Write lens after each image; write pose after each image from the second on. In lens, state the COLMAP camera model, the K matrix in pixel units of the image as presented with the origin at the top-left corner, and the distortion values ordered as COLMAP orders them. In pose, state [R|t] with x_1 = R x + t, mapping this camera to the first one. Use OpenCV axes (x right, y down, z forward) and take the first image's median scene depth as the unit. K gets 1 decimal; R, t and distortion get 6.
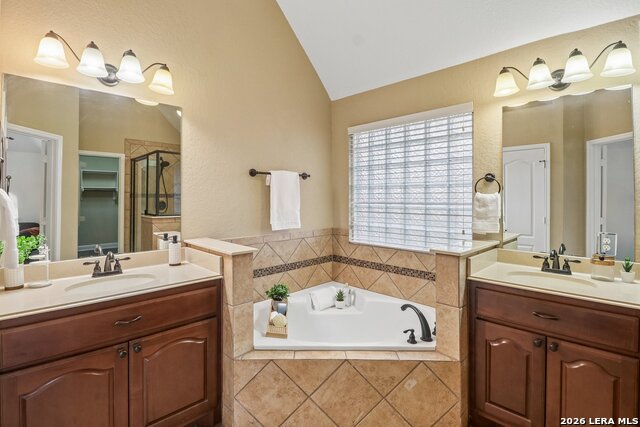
lens RADIAL K [[301.7, 0, 323.3], [0, 301.7, 197.3], [0, 0, 1]] dist [-0.008154, -0.007613]
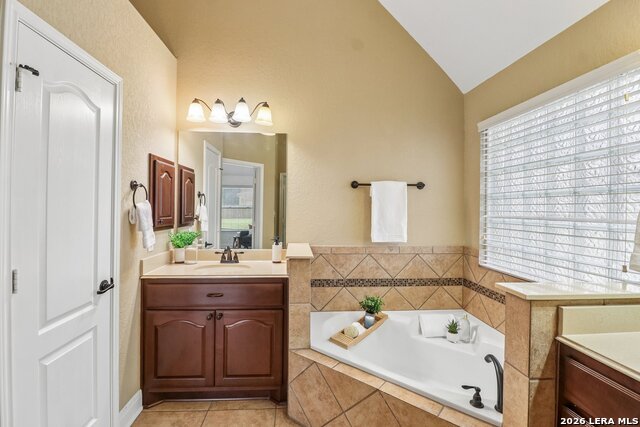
lens RADIAL K [[301.7, 0, 319.4], [0, 301.7, 211.1], [0, 0, 1]] dist [-0.008154, -0.007613]
pose [[0.756701, 0.011644, -0.653658, 0.347198], [-0.007854, 0.999931, 0.008719, 0.000925], [0.653714, -0.001464, 0.756740, 0.138902]]
